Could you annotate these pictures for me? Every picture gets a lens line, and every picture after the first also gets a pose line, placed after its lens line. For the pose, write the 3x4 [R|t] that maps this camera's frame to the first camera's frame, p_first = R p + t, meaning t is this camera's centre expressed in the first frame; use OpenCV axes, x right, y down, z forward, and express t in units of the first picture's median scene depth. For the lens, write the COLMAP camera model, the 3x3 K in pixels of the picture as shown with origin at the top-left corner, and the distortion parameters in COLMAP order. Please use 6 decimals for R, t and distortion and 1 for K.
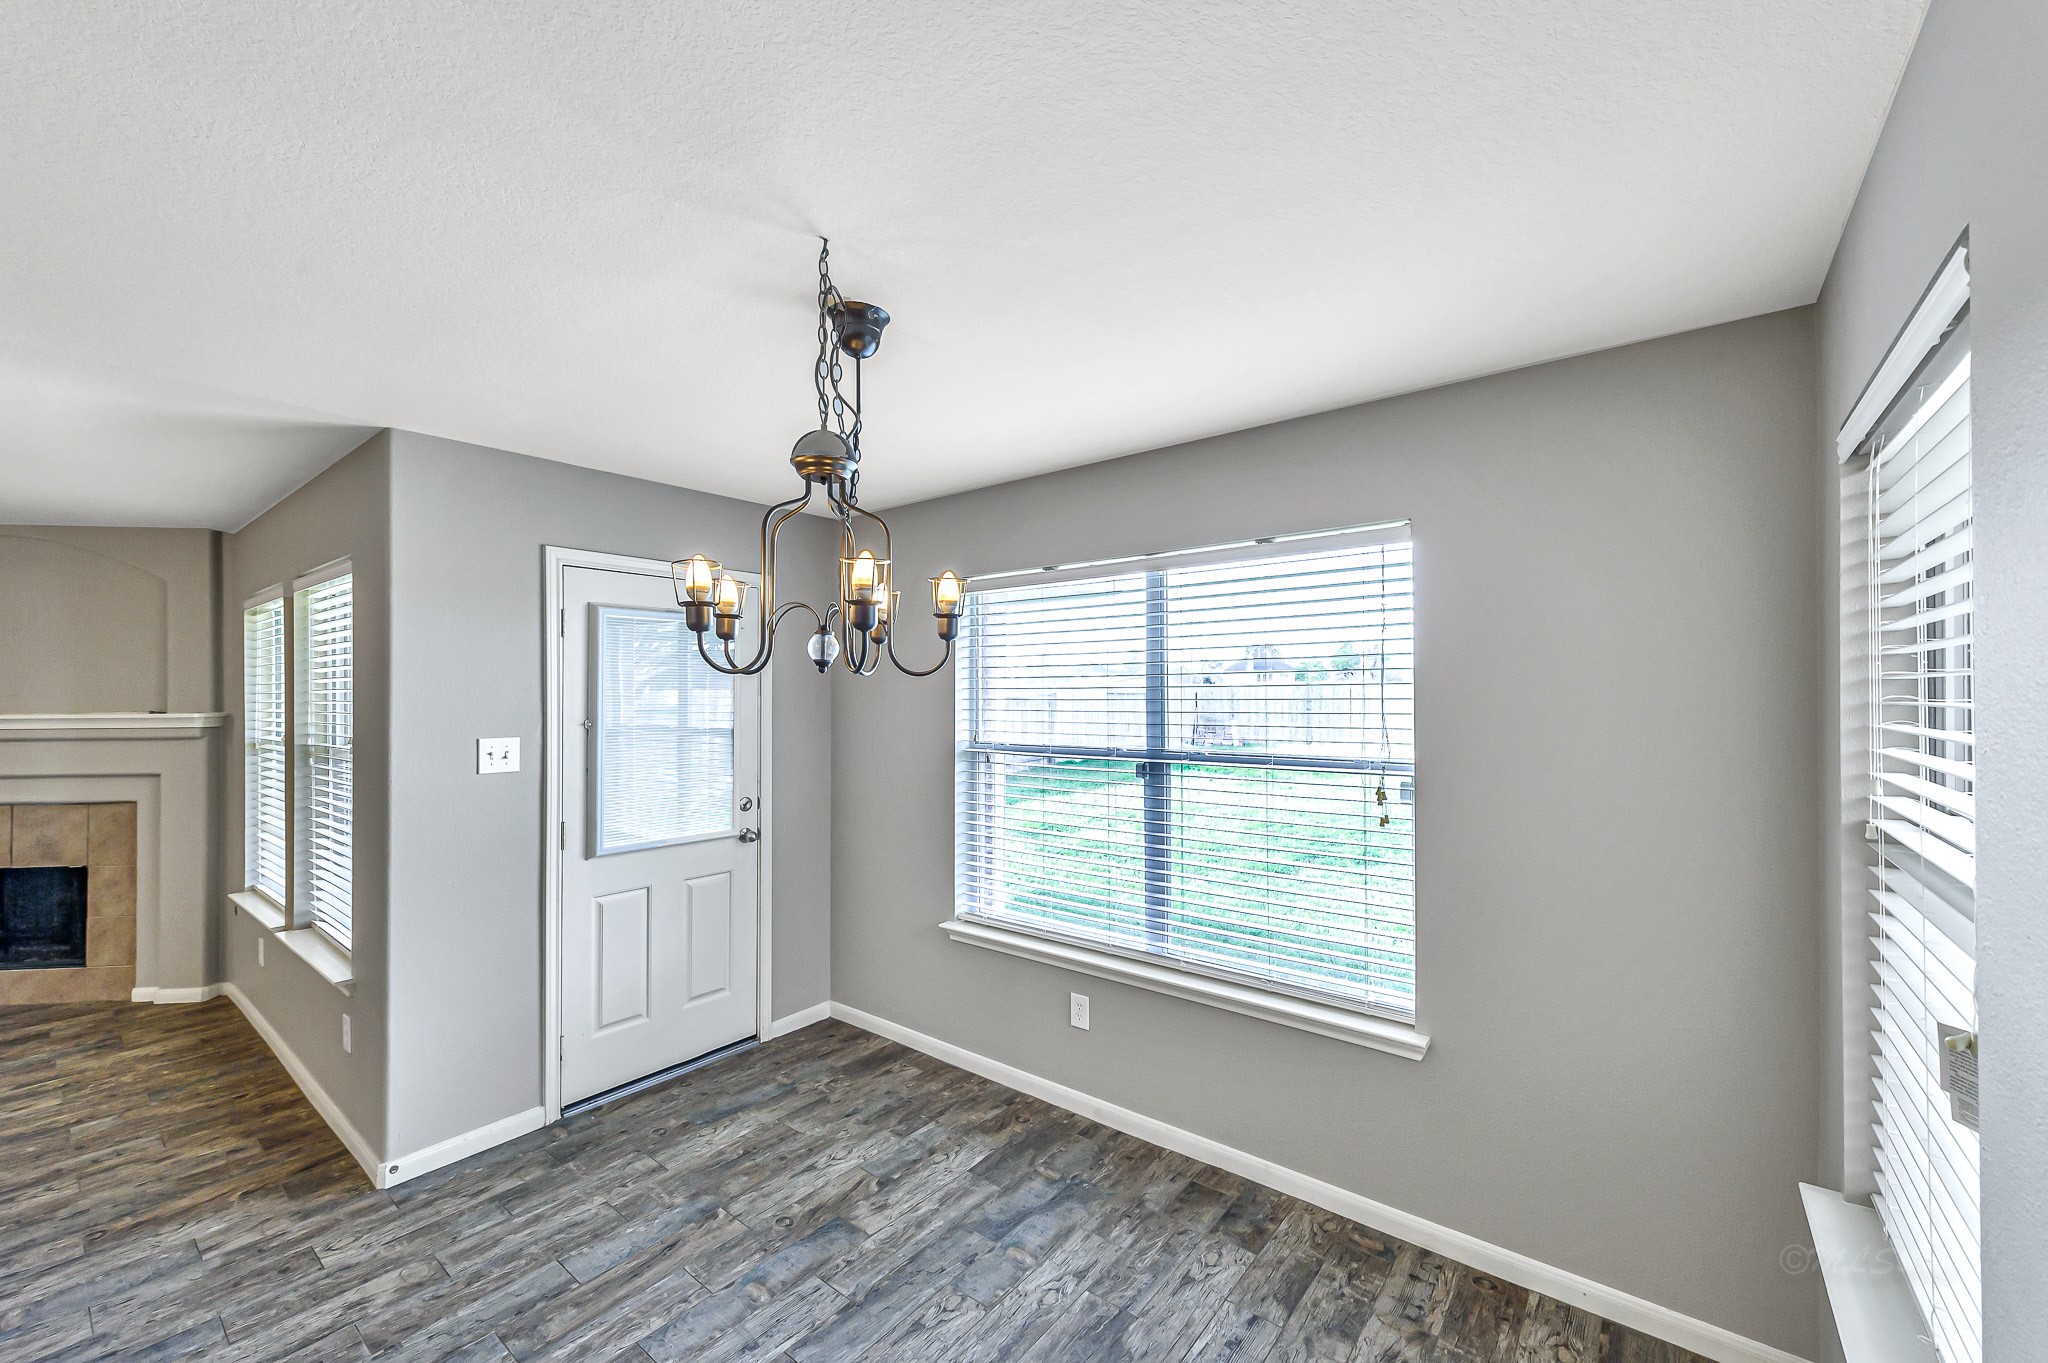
lens RADIAL K [[819.7, 0, 1019.9], [0, 819.7, 689.2], [0, 0, 1]] dist [0.017054, -0.004412]
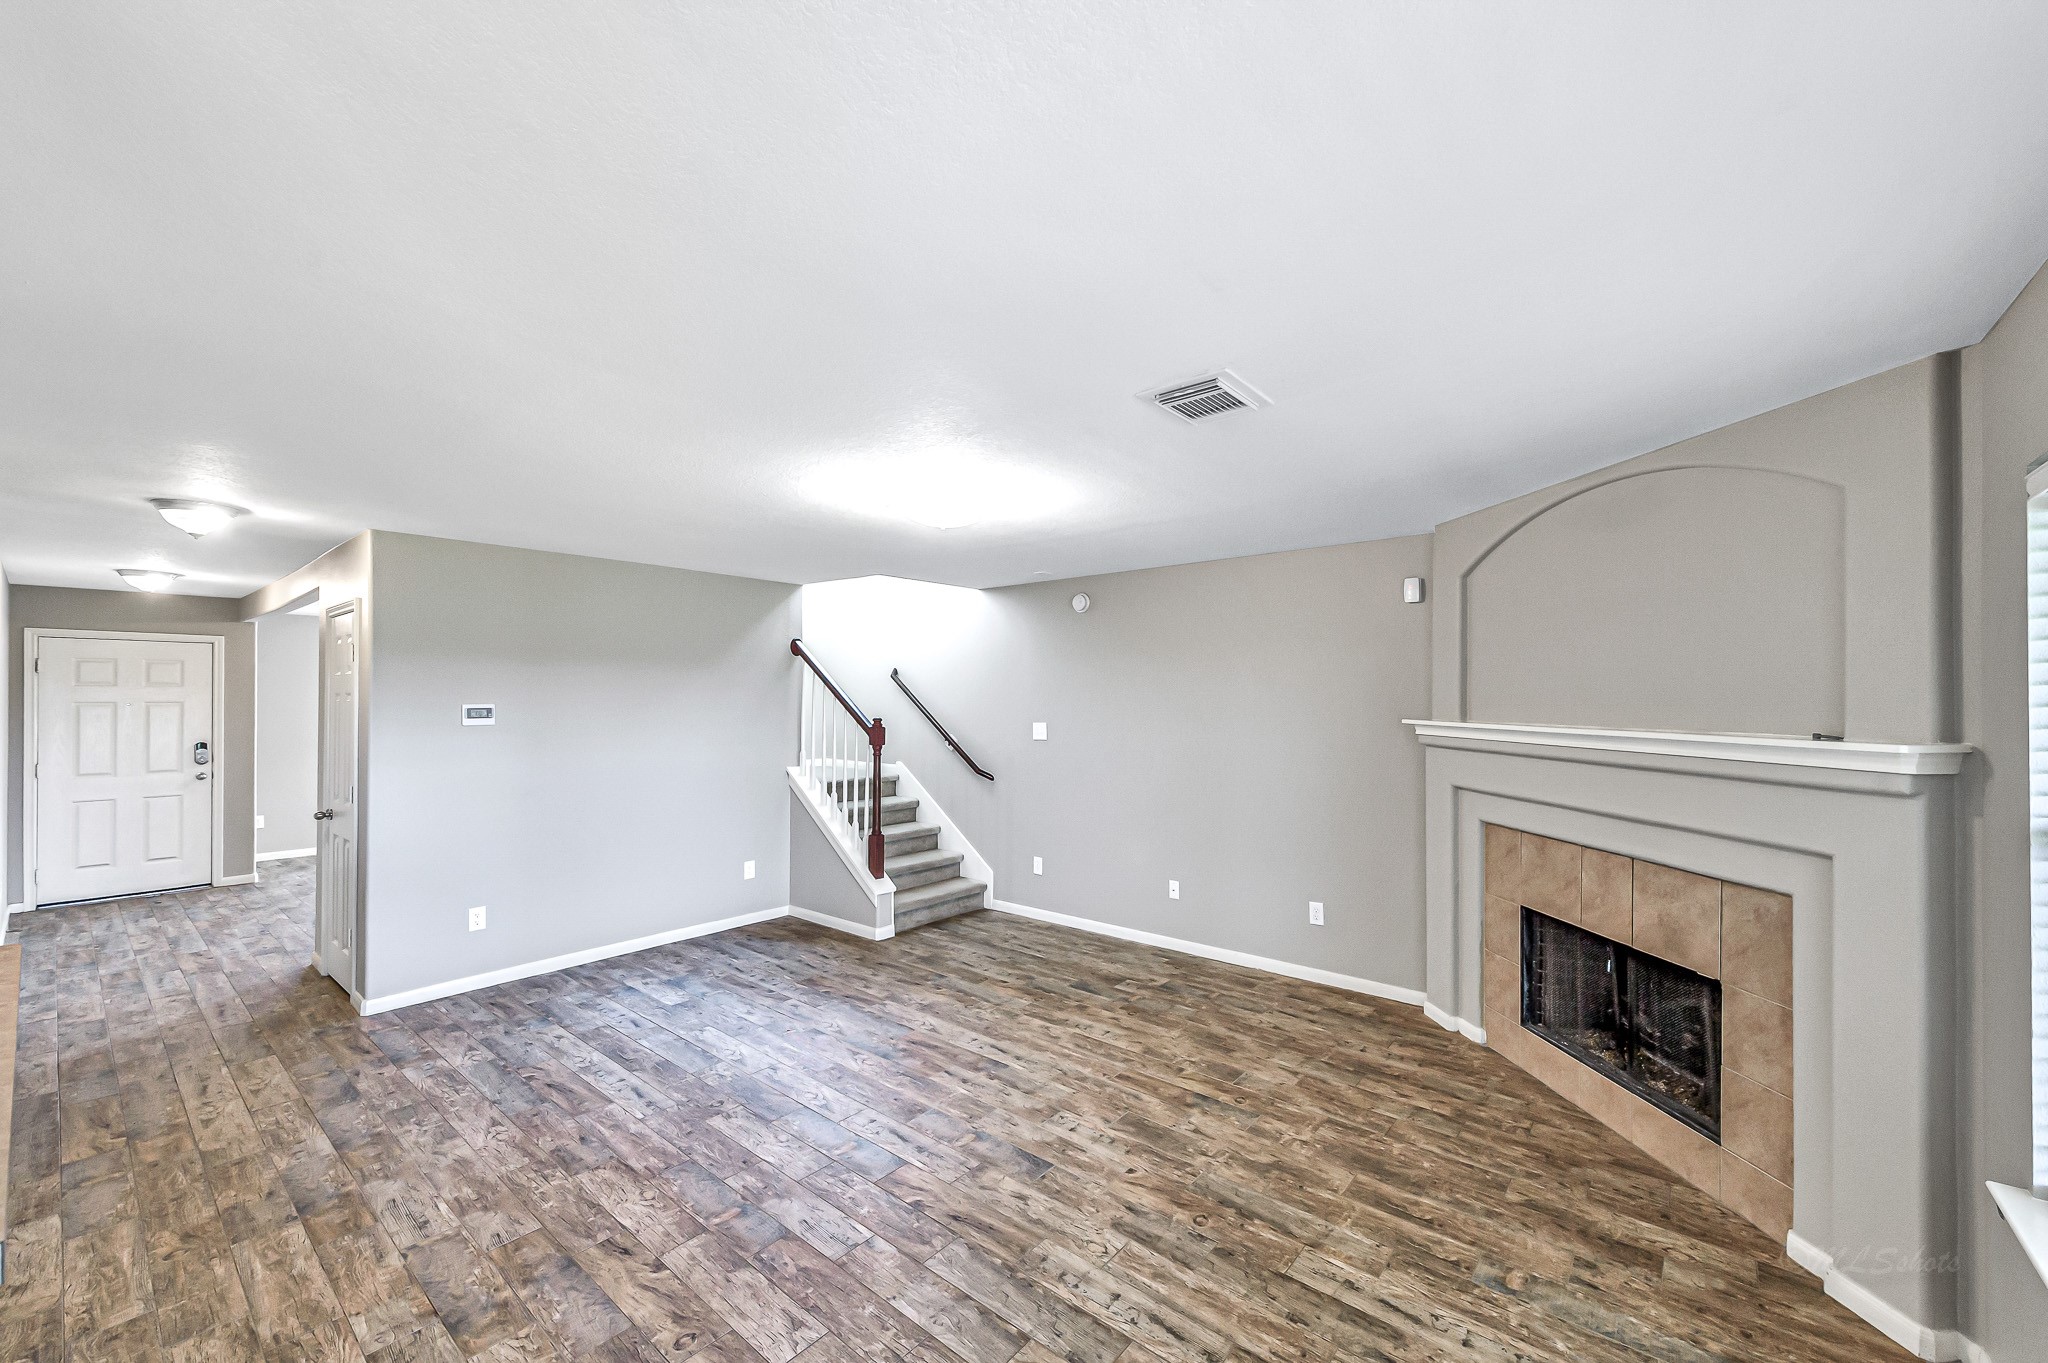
lens RADIAL K [[819.7, 0, 1053.8], [0, 819.7, 691.4], [0, 0, 1]] dist [0.017054, -0.004412]
pose [[0.007136, -0.001475, -0.999973, -0.512901], [-0.001528, 0.999998, -0.001486, -0.000135], [0.999973, 0.001539, 0.007134, 0.502635]]
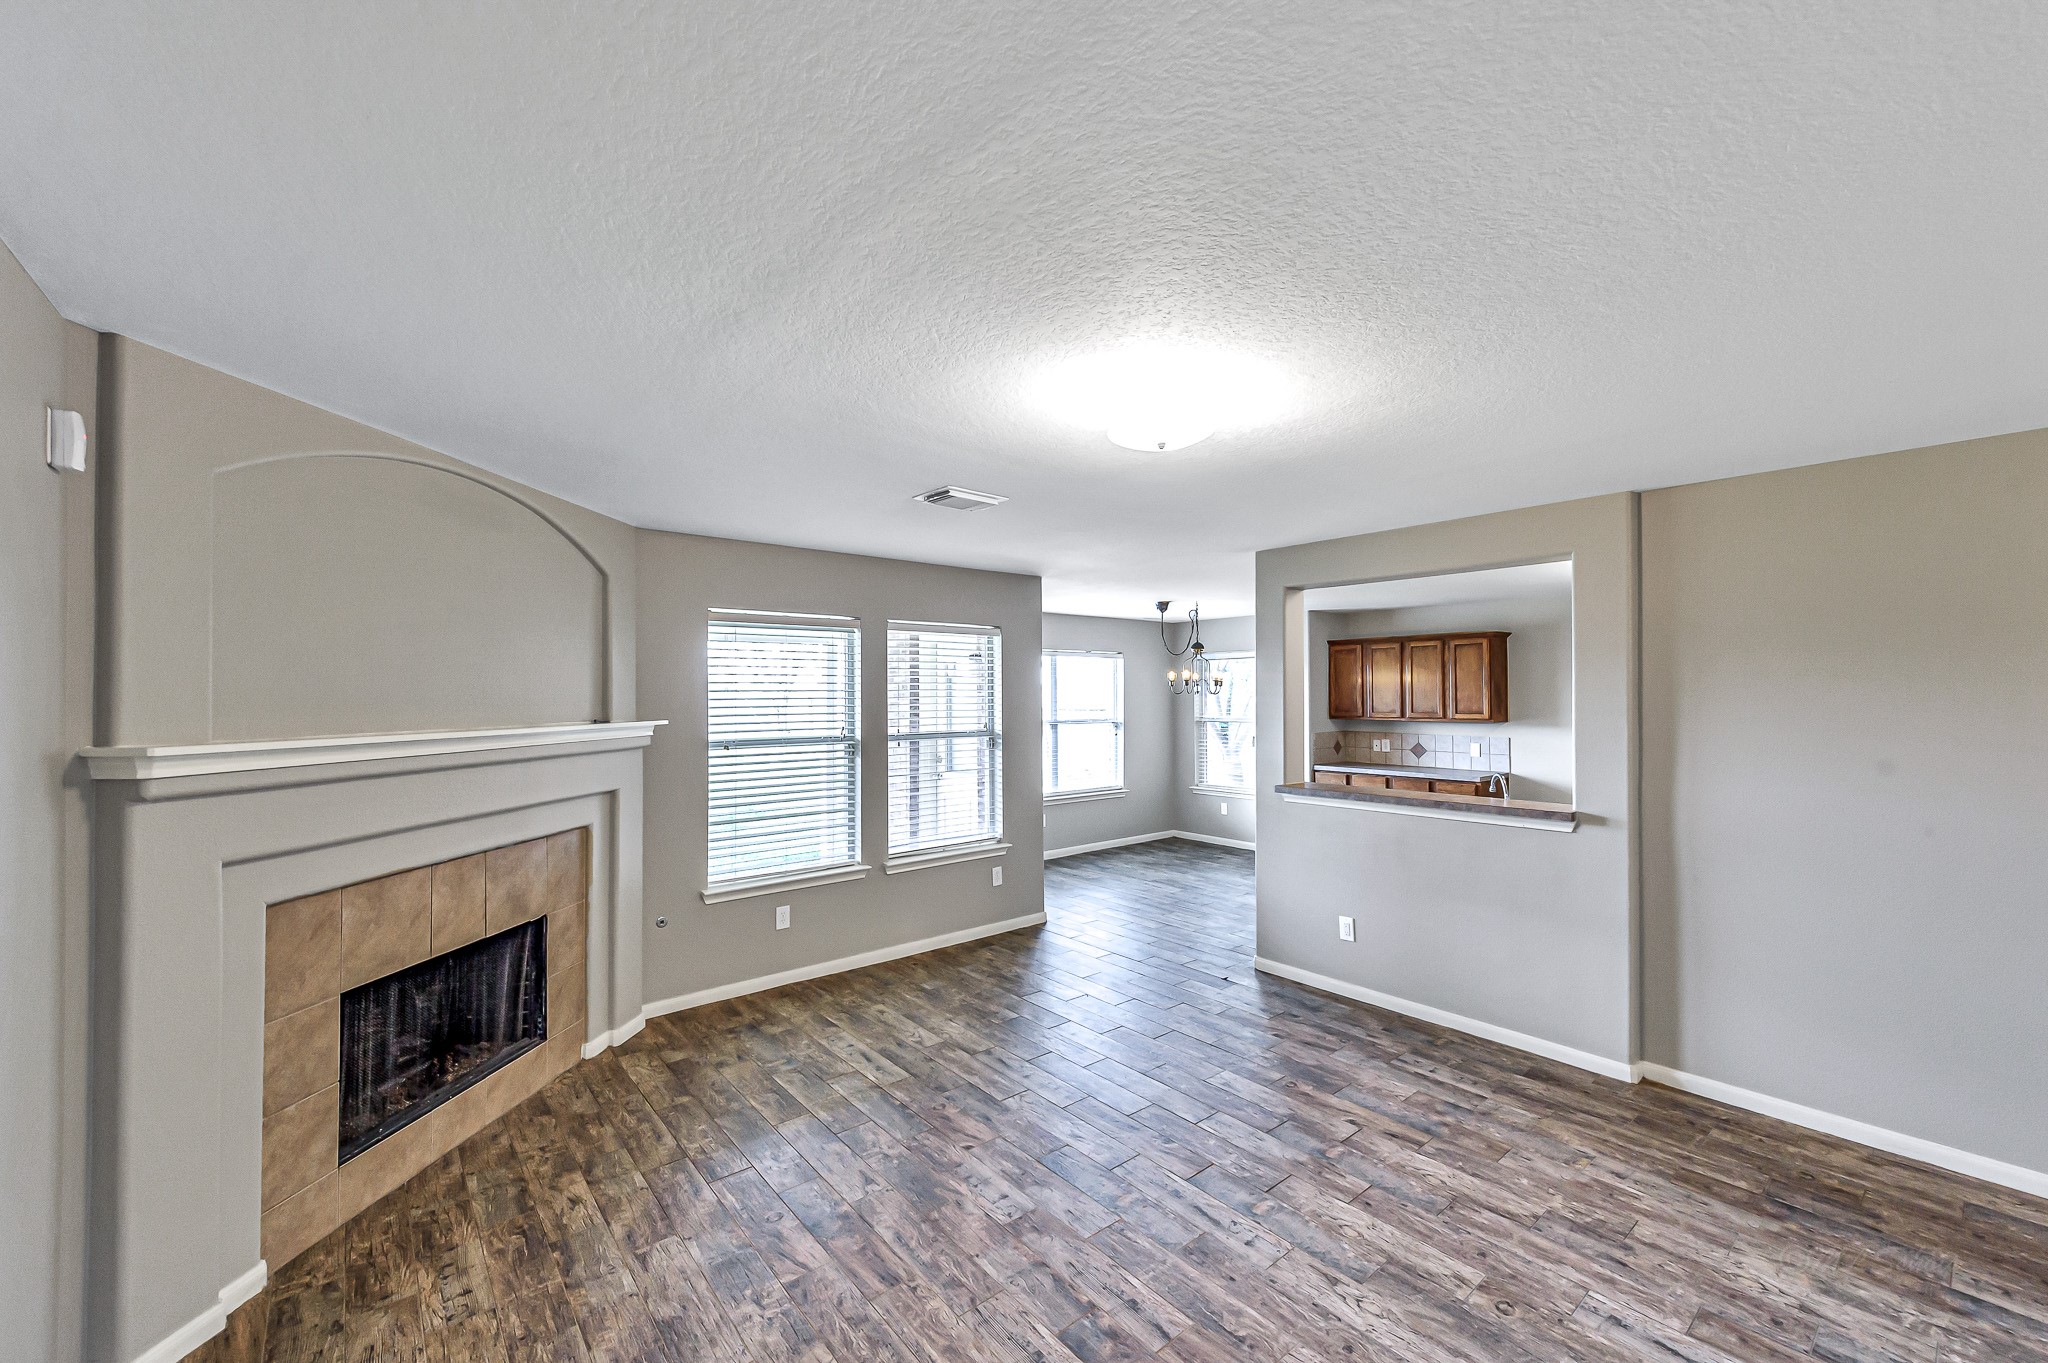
lens RADIAL K [[819.7, 0, 1045.4], [0, 819.7, 687.6], [0, 0, 1]] dist [0.017054, -0.004412]
pose [[0.172004, 0.017074, 0.984948, -1.836174], [0.003029, 0.999836, -0.017861, 0.008356], [-0.985092, 0.006055, 0.171924, 0.385540]]
